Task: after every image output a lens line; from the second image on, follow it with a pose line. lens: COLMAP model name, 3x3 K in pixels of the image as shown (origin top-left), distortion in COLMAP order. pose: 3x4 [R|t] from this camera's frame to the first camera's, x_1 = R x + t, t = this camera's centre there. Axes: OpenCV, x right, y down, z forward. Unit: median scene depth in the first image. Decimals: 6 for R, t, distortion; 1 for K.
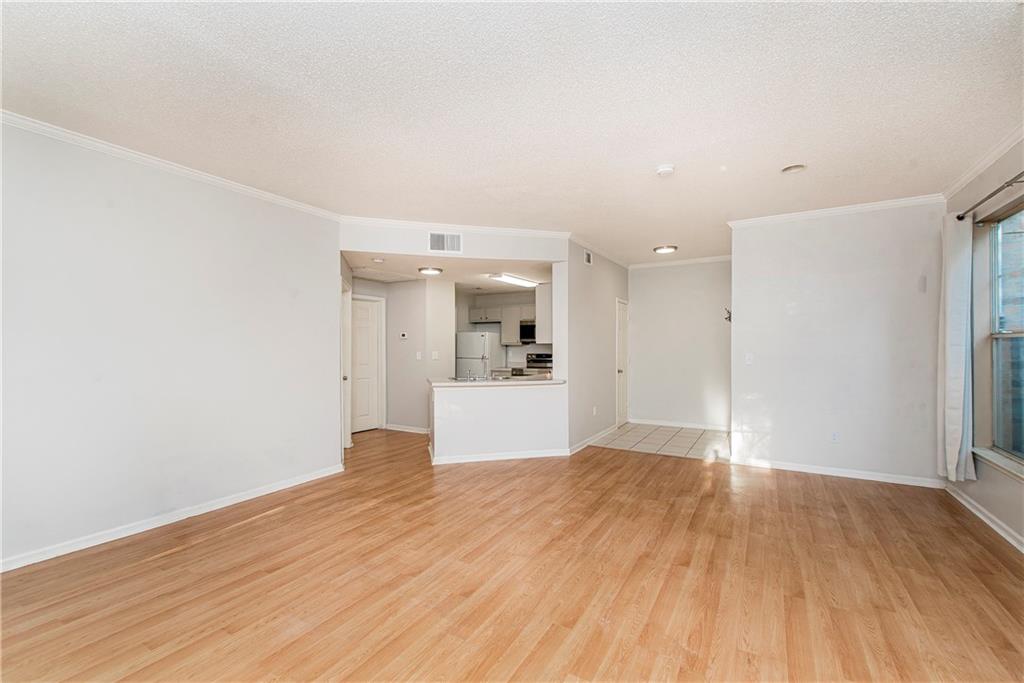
lens RADIAL K [[440.2, 0, 488.7], [0, 440.2, 344.6], [0, 0, 1]] dist [0.000105, -0.000382]
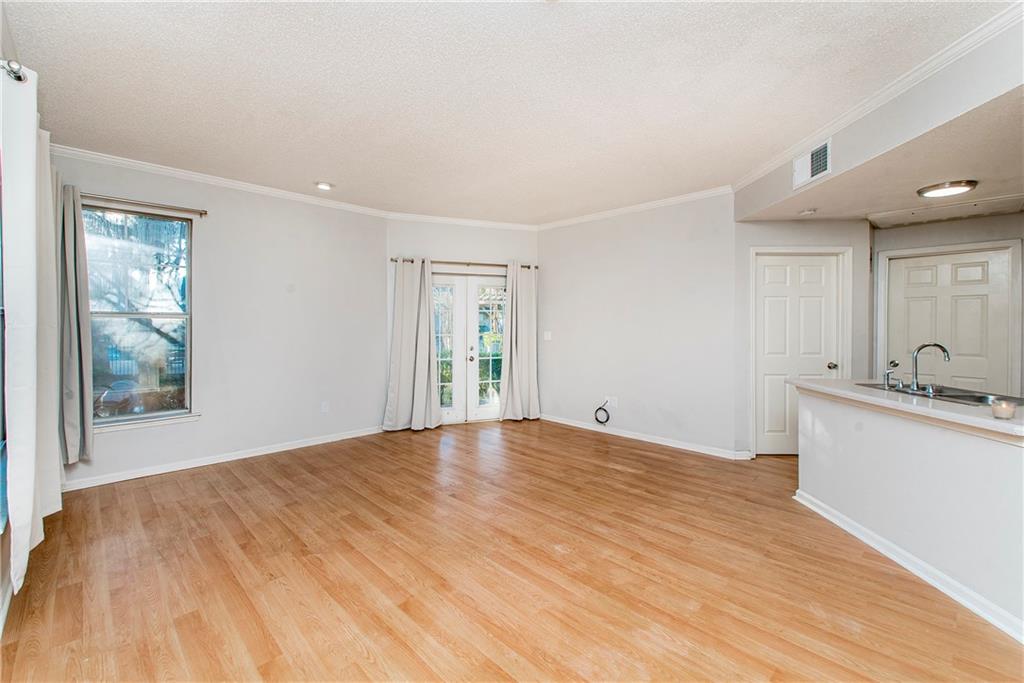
lens RADIAL K [[429.1, 0, 535.6], [0, 429.1, 345.2], [0, 0, 1]] dist [0.009183, 0.000053]
pose [[-0.194093, 0.053790, -0.979507, 0.796620], [0.000787, 0.998504, 0.054677, -0.004944], [0.980983, 0.009841, -0.193845, 0.969963]]
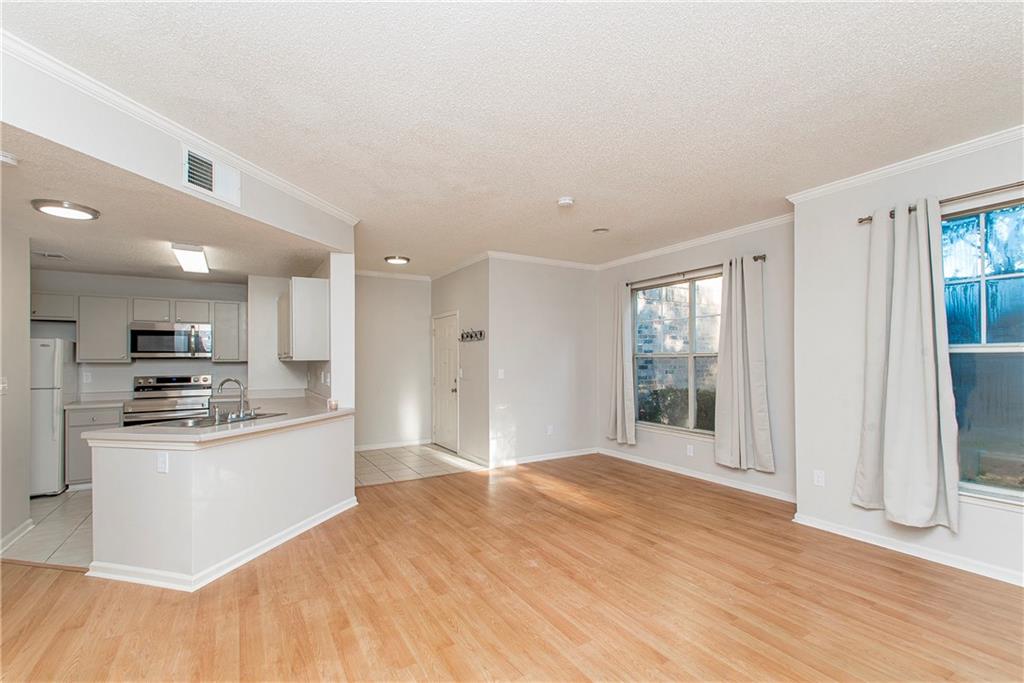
lens RADIAL K [[467.7, 0, 527.7], [0, 467.7, 355.3], [0, 0, 1]] dist [0.004493, 0.000101]
pose [[0.434814, 0.009572, 0.900469, -0.607621], [0.002719, 0.999925, -0.011942, 0.000582], [-0.900516, 0.007641, 0.434756, 0.527744]]
